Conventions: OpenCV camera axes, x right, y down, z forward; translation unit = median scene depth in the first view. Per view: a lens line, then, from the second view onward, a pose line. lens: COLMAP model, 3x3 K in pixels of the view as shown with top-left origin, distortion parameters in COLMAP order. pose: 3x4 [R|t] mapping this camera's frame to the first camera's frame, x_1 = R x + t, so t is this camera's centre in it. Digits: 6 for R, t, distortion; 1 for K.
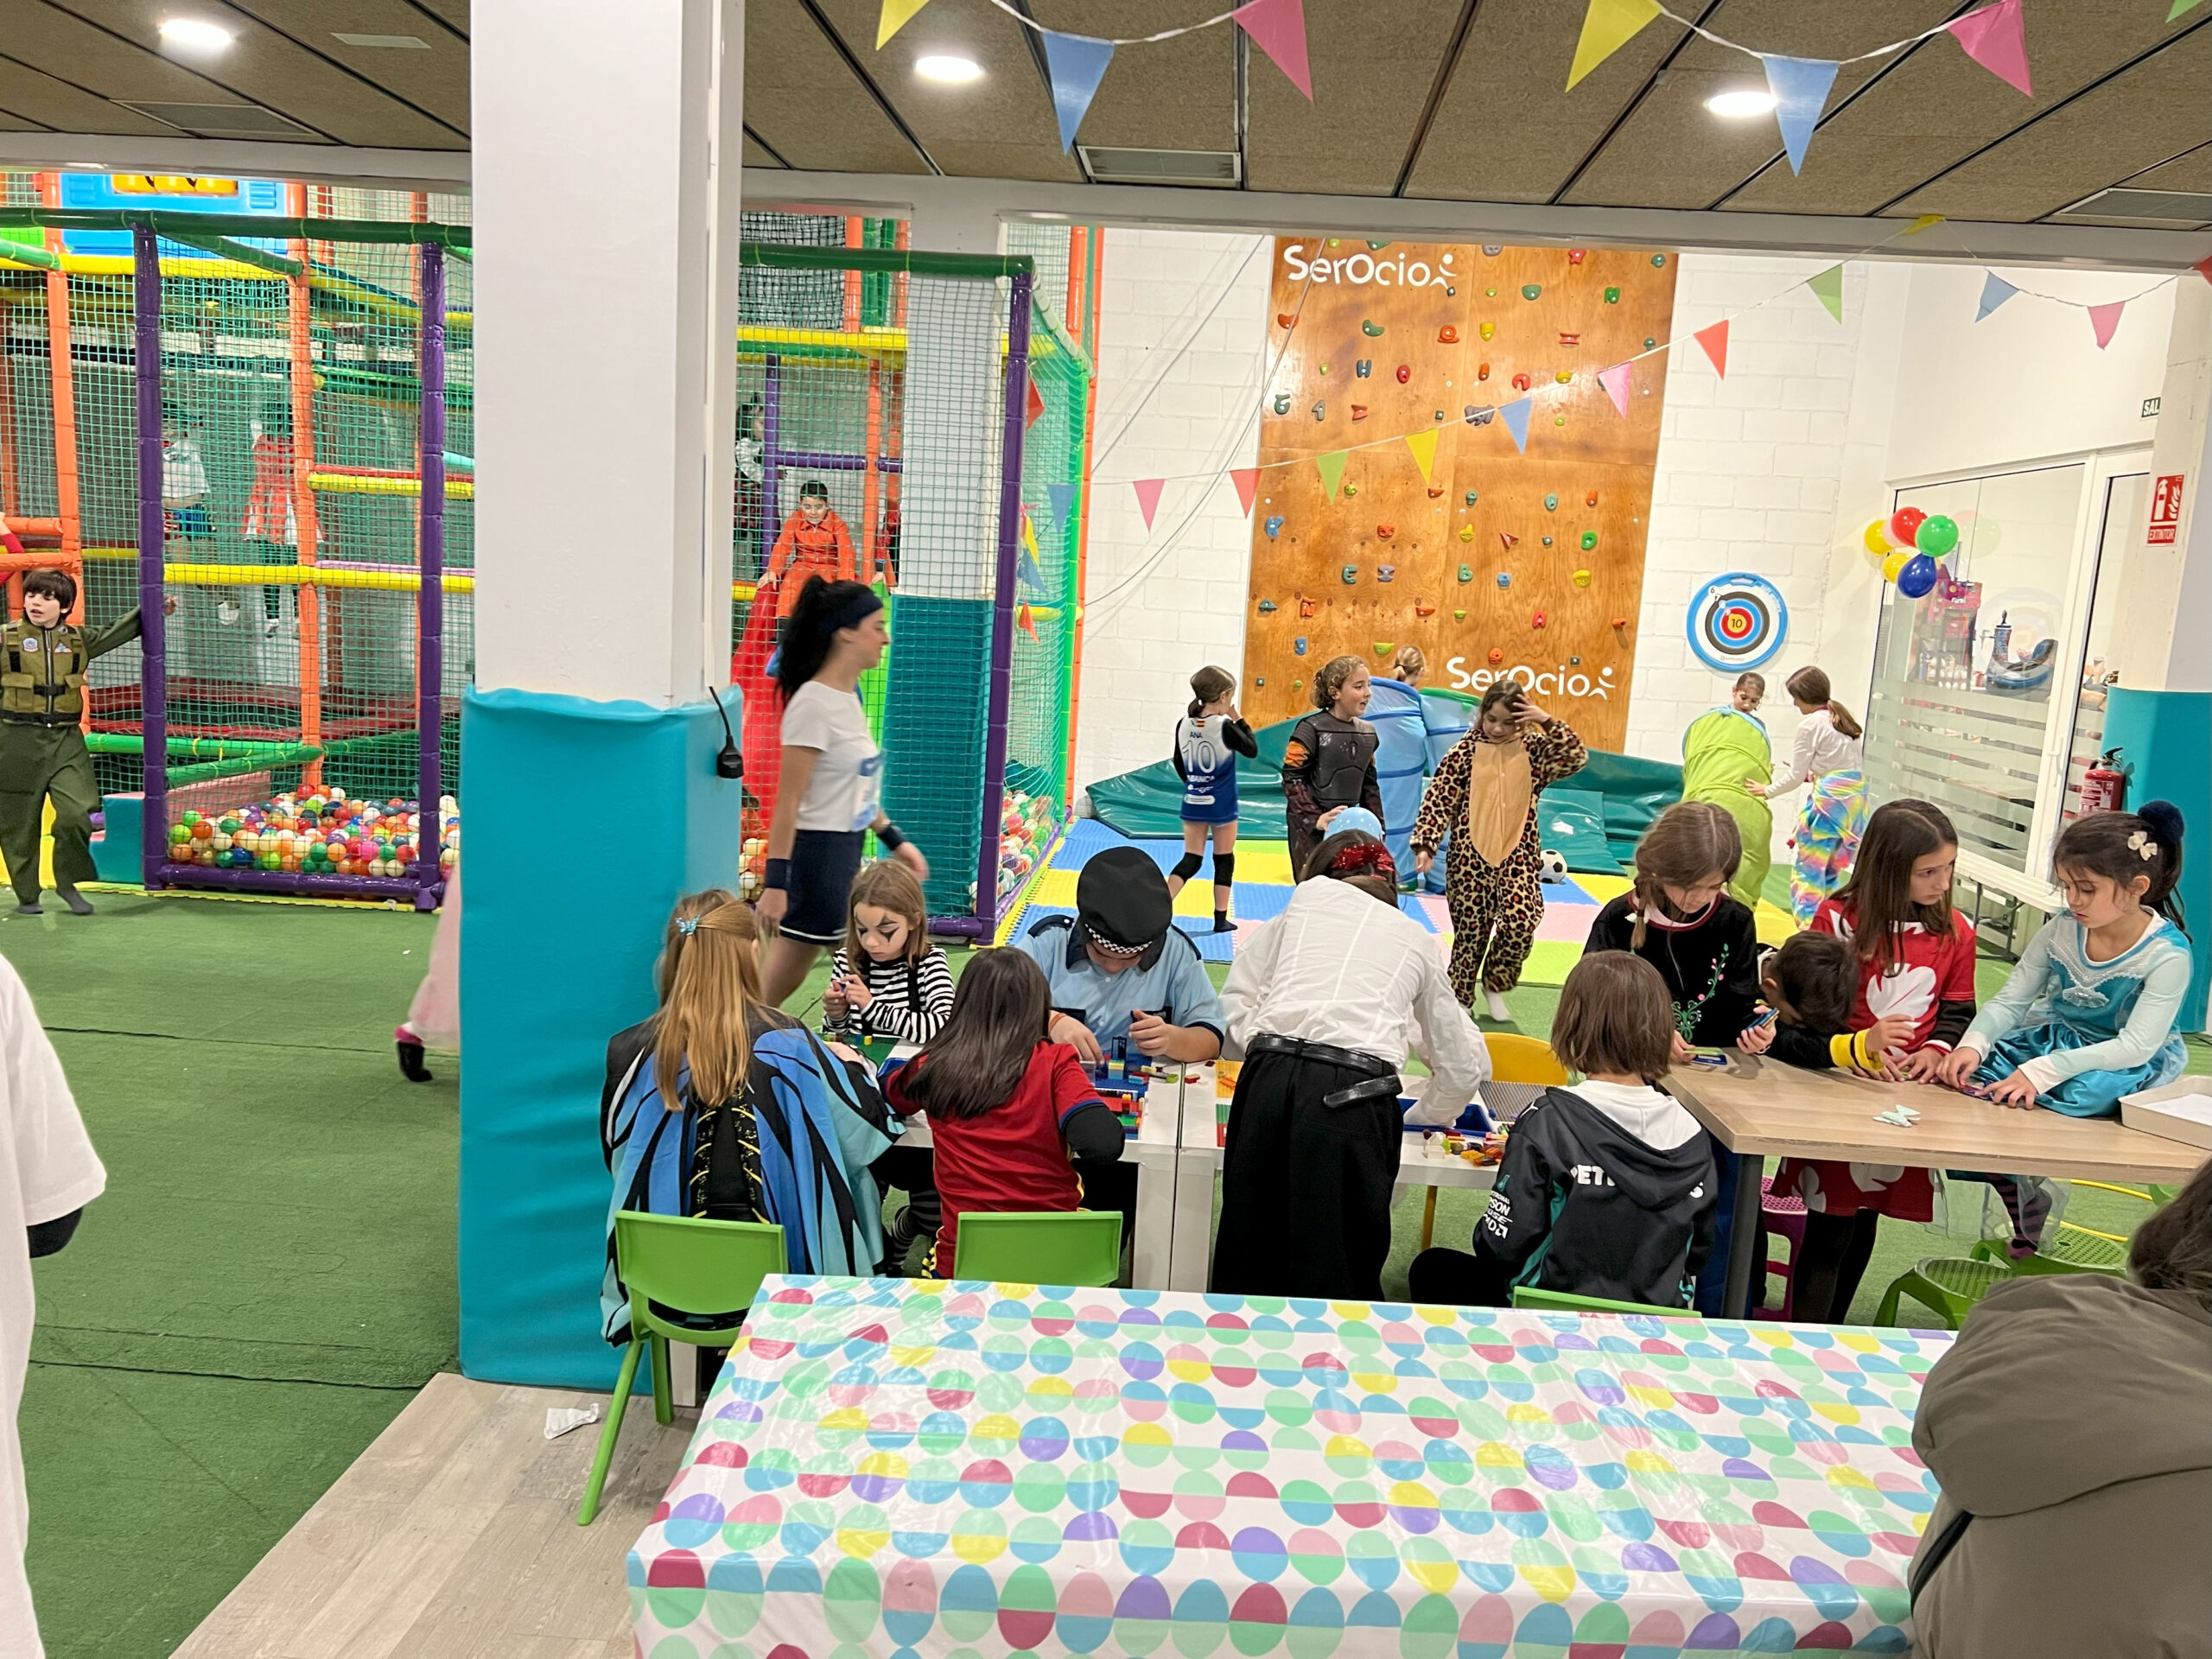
lens RADIAL K [[1670.5, 0, 1111.2], [0, 1670.5, 830.8], [0, 0, 1]] dist [-0.011752, -0.012136]
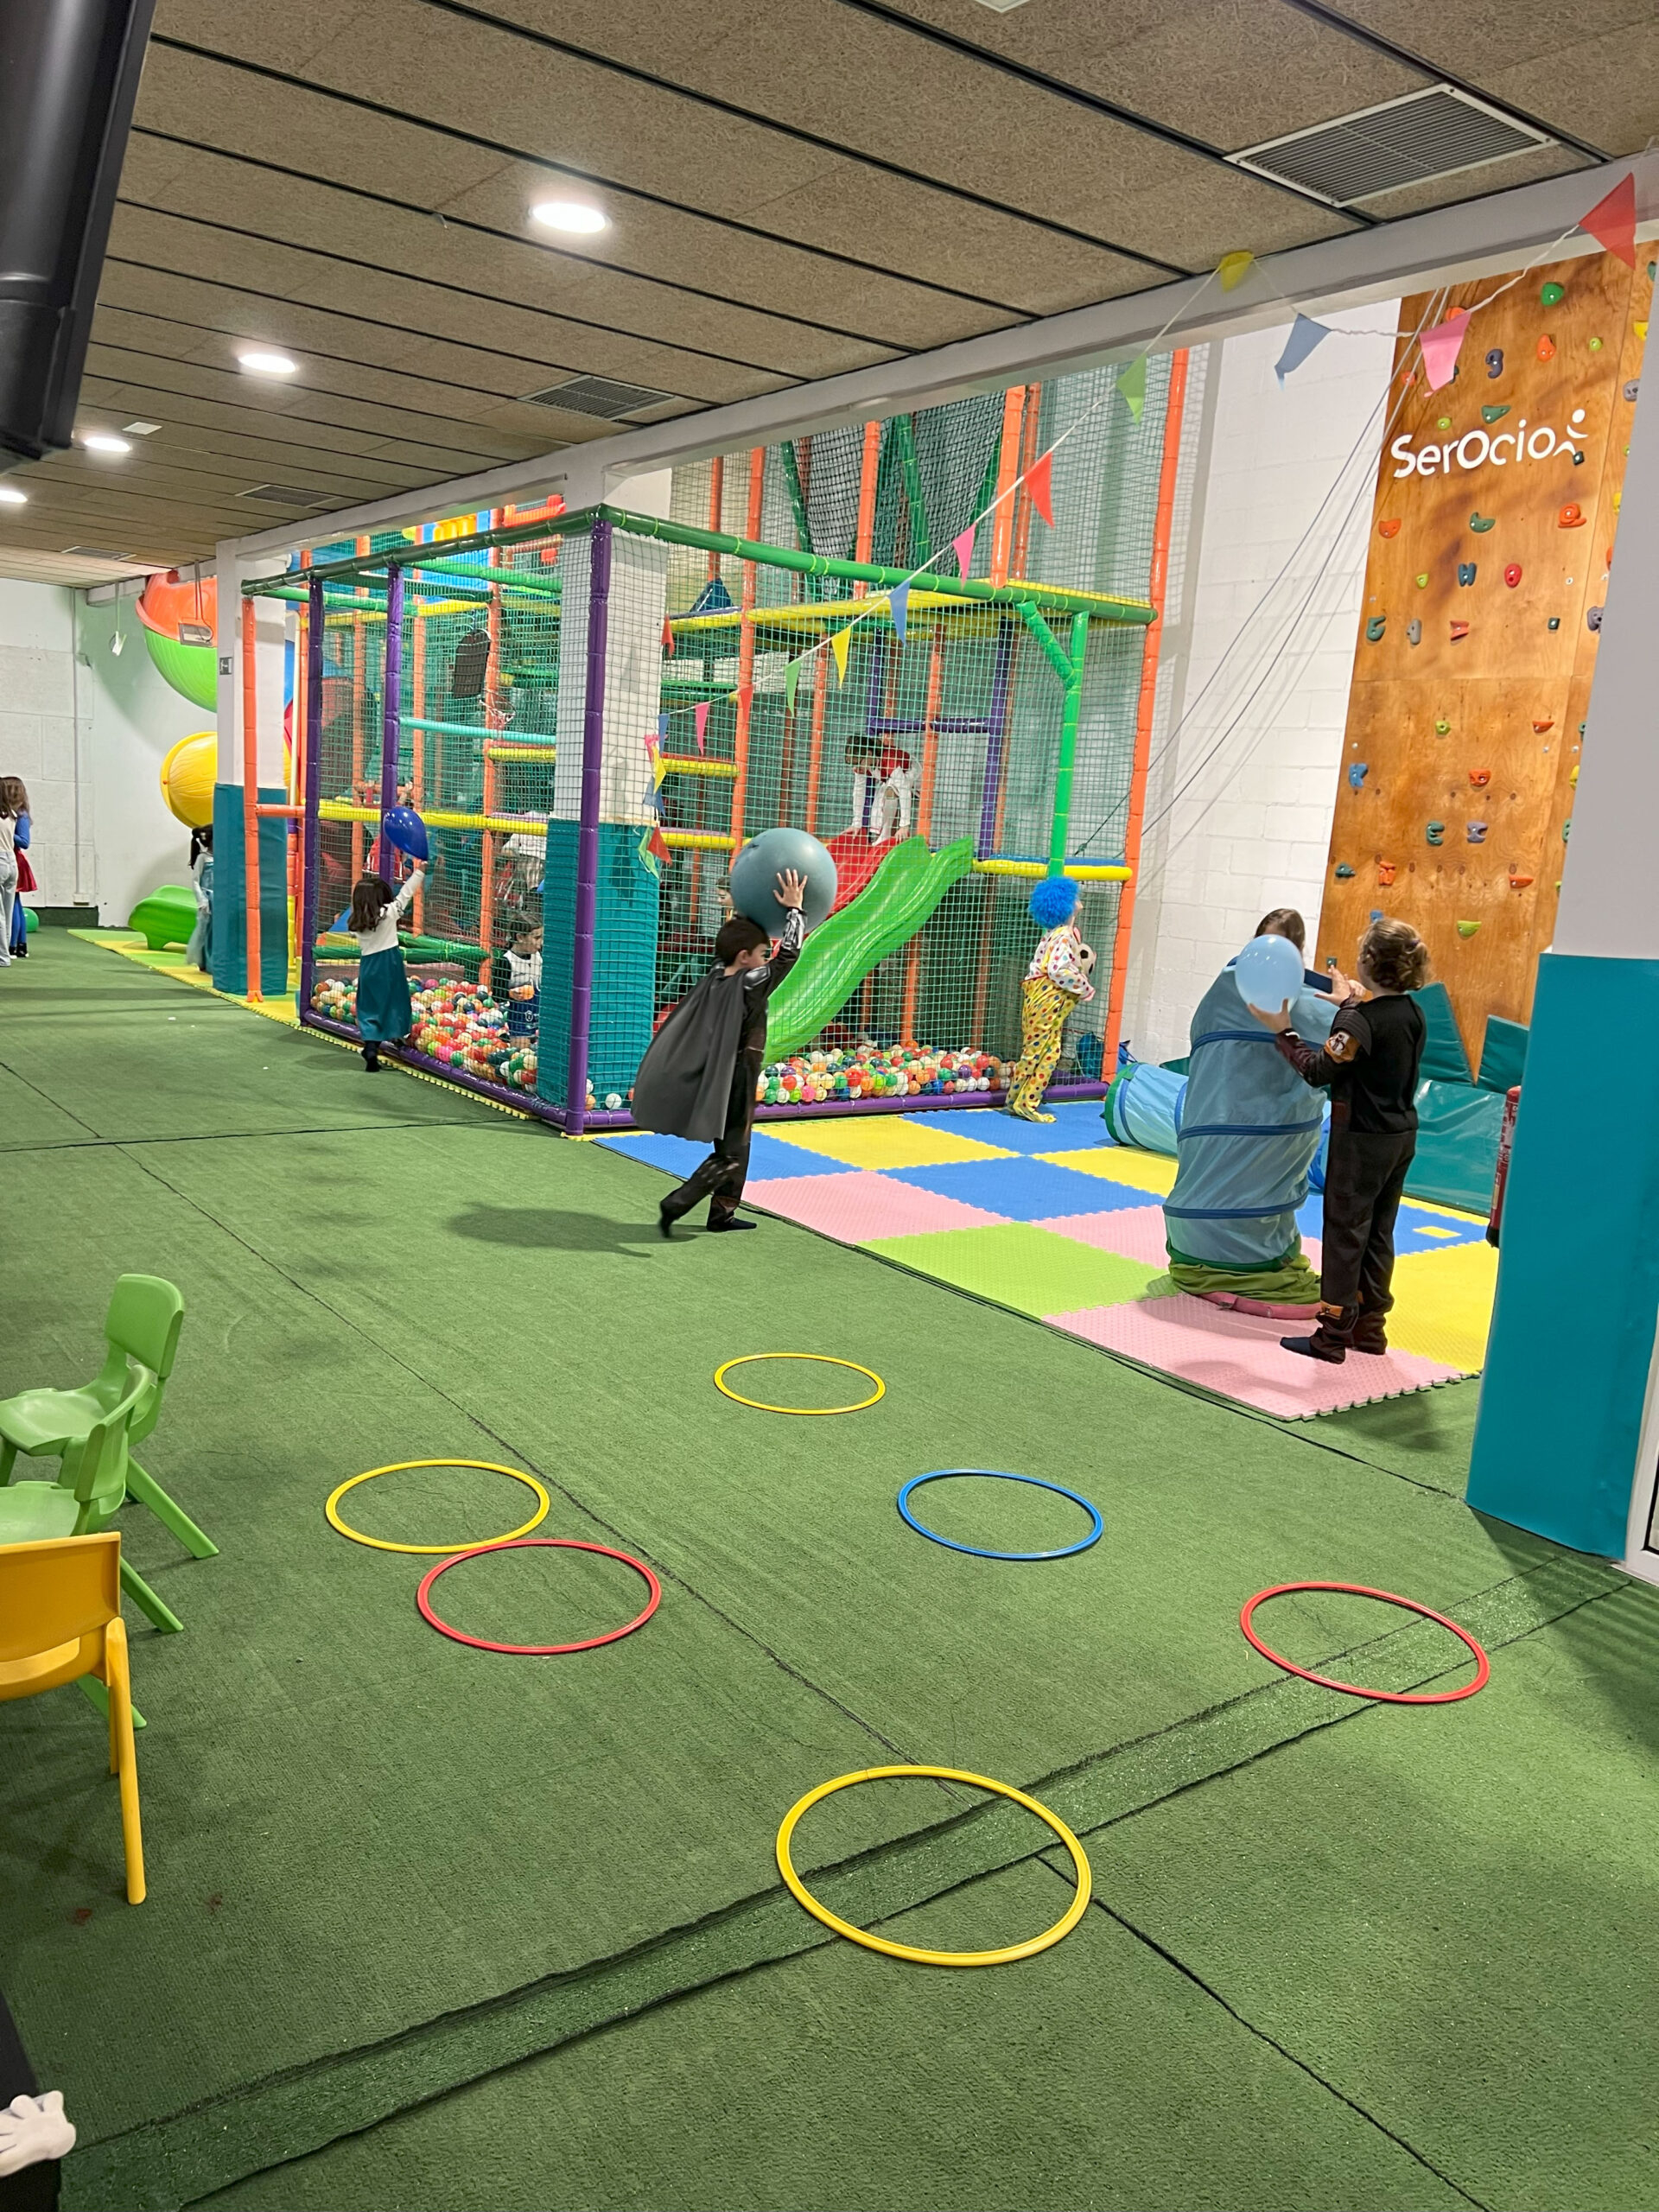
lens RADIAL K [[1670.5, 0, 829.9], [0, 1670.5, 1107.9], [0, 0, 1]] dist [-0.011752, -0.012136]
pose [[0.614952, 0.124063, -0.778744, 0.611104], [-0.150439, 0.987866, 0.038581, -0.011064], [0.774081, 0.093428, 0.626154, 0.292248]]
